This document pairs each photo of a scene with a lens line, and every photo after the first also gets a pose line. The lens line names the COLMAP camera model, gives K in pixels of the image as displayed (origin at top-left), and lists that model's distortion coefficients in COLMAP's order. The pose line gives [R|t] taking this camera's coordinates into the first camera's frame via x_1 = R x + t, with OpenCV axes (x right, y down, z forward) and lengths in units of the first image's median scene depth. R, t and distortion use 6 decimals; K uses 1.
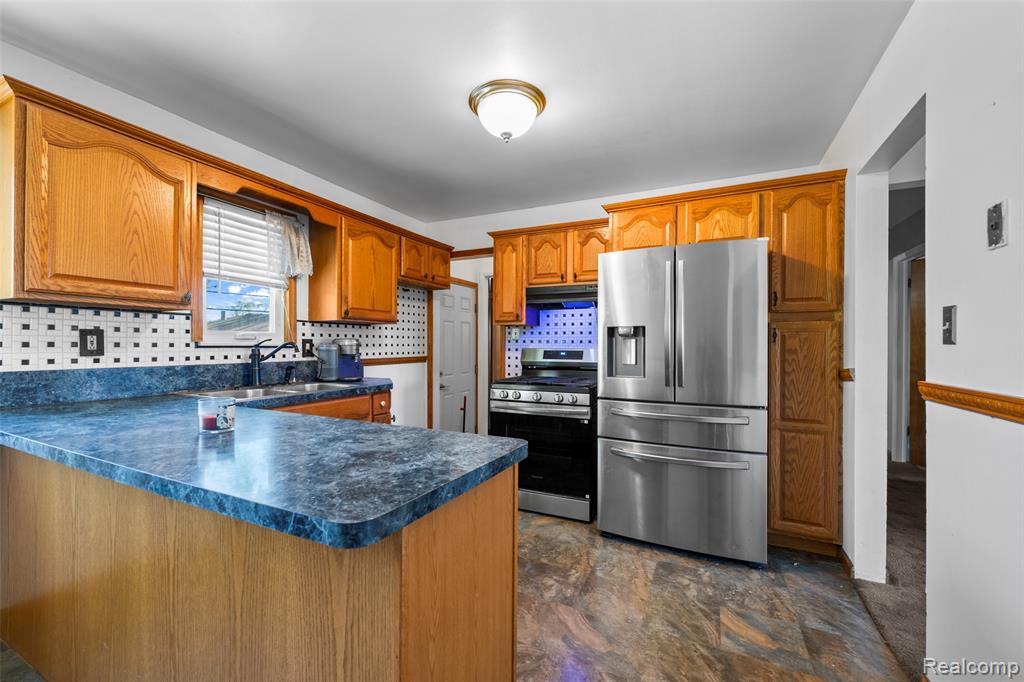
lens RADIAL K [[415.5, 0, 511.9], [0, 415.5, 343.7], [0, 0, 1]] dist [-0.001370, -0.000002]
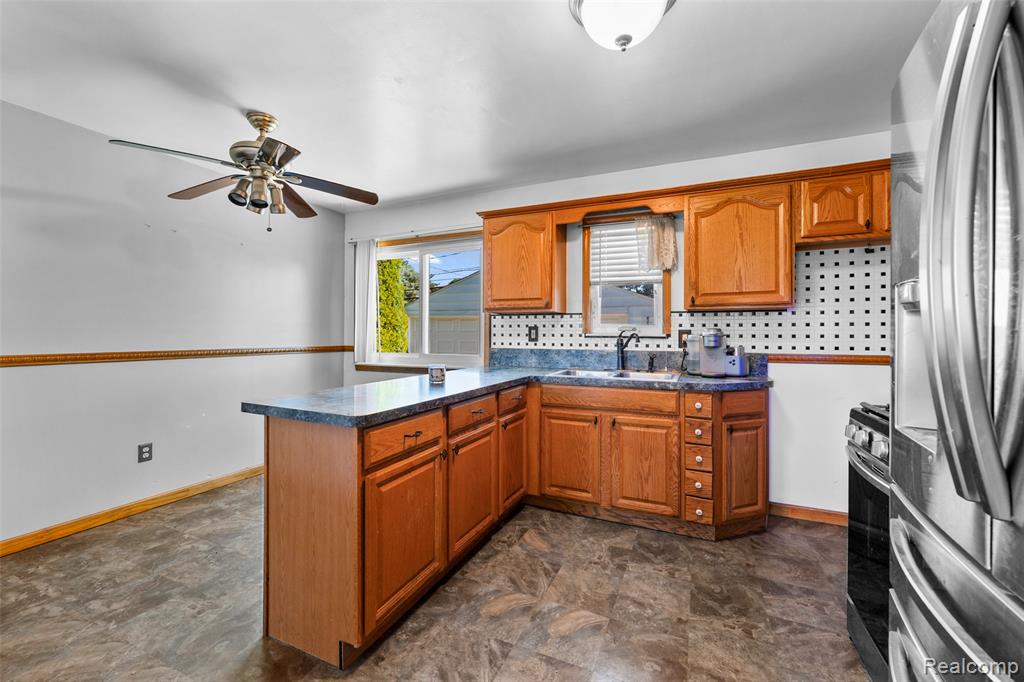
lens RADIAL K [[417.3, 0, 511.1], [0, 417.3, 333.8], [0, 0, 1]] dist [0.000430, 0.000267]
pose [[0.023993, -0.004088, -0.999704, 0.594555], [0.000405, 0.999992, -0.004080, 0.003061], [0.999712, -0.000307, 0.023995, 0.679282]]
